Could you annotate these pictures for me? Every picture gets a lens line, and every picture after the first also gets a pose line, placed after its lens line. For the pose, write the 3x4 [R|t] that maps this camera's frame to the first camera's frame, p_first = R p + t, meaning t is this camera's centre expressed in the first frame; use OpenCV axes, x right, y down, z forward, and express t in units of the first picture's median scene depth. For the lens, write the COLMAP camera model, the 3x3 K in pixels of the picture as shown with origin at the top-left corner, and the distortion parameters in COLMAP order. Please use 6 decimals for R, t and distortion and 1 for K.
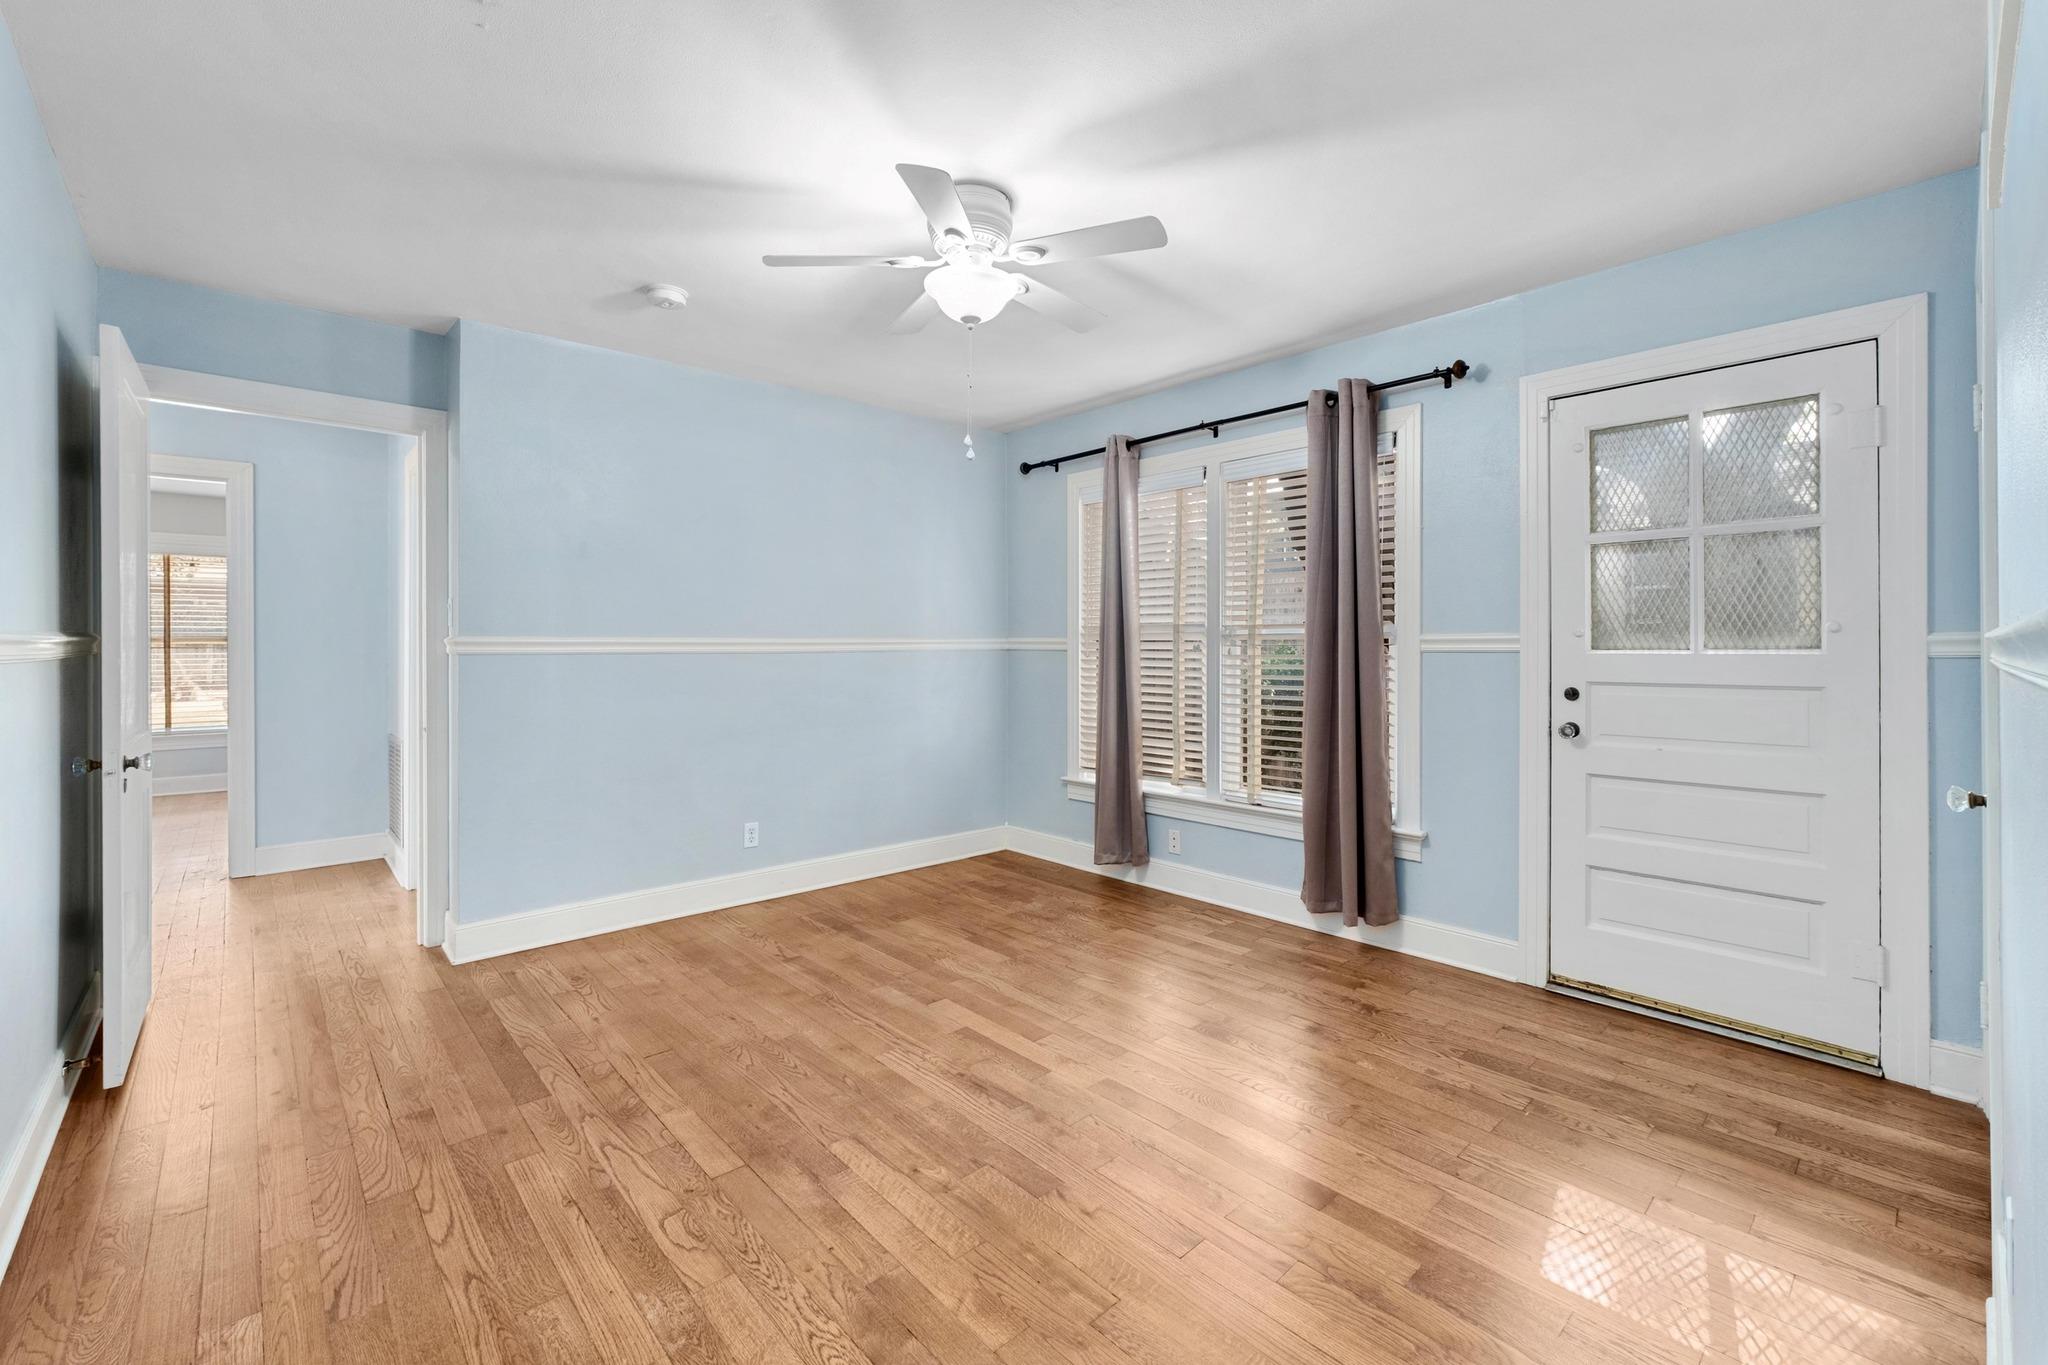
lens RADIAL K [[853.0, 0, 1029.8], [0, 853.0, 659.7], [0, 0, 1]] dist [-0.002208, 0.000341]
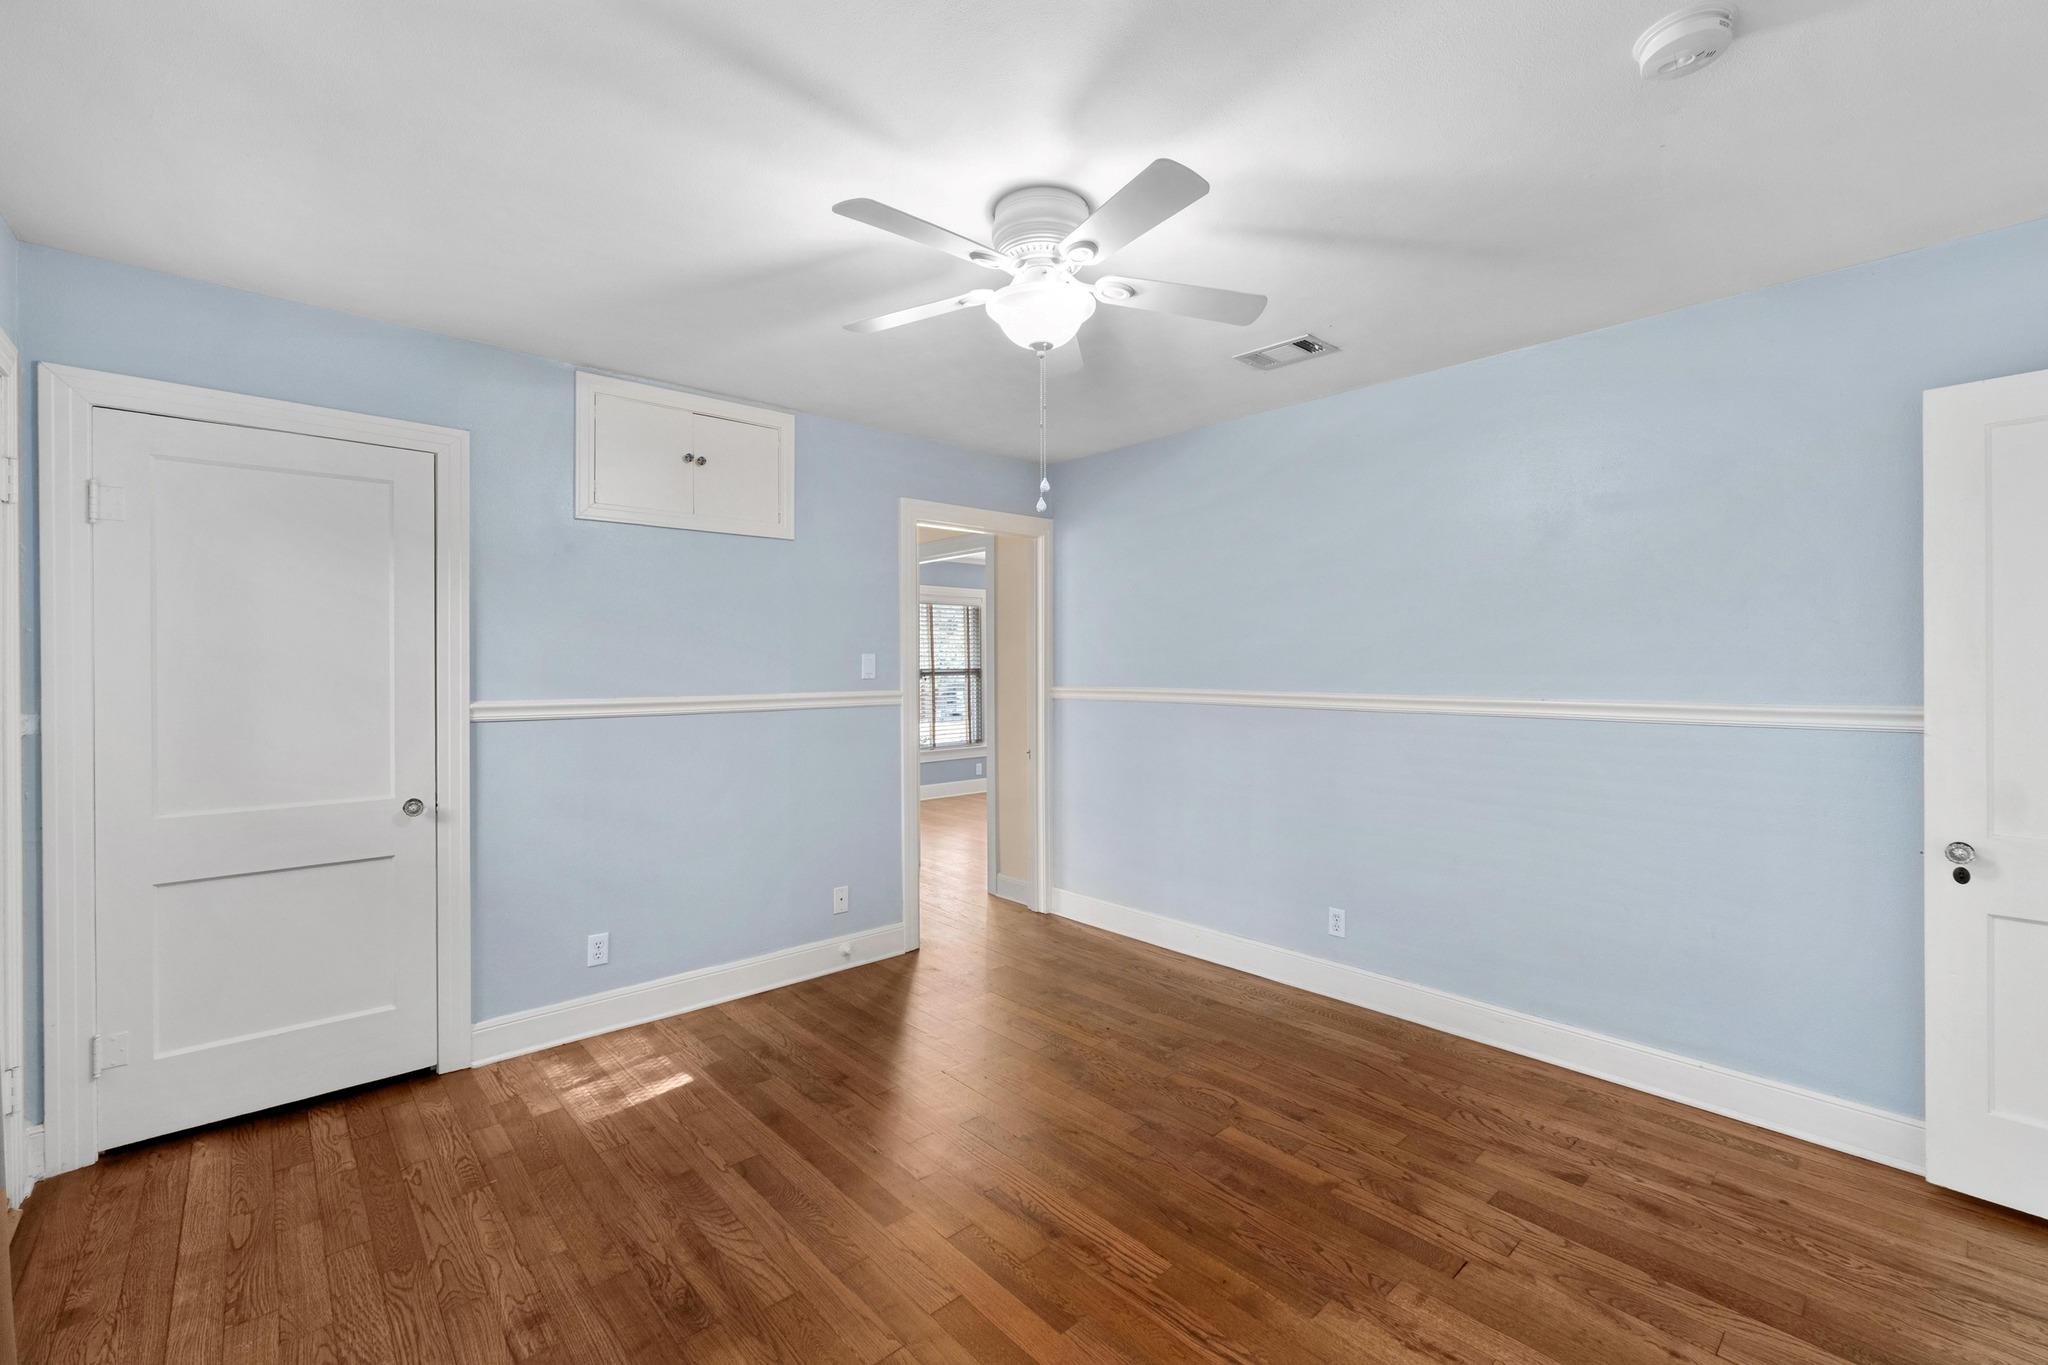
lens RADIAL K [[853.0, 0, 1029.8], [0, 853.0, 659.7], [0, 0, 1]] dist [-0.002208, 0.000341]
pose [[-0.999921, 0.002240, 0.012352, -0.079259], [0.002304, 0.999984, 0.005187, -0.102910], [-0.012340, 0.005215, -0.999910, 2.151529]]
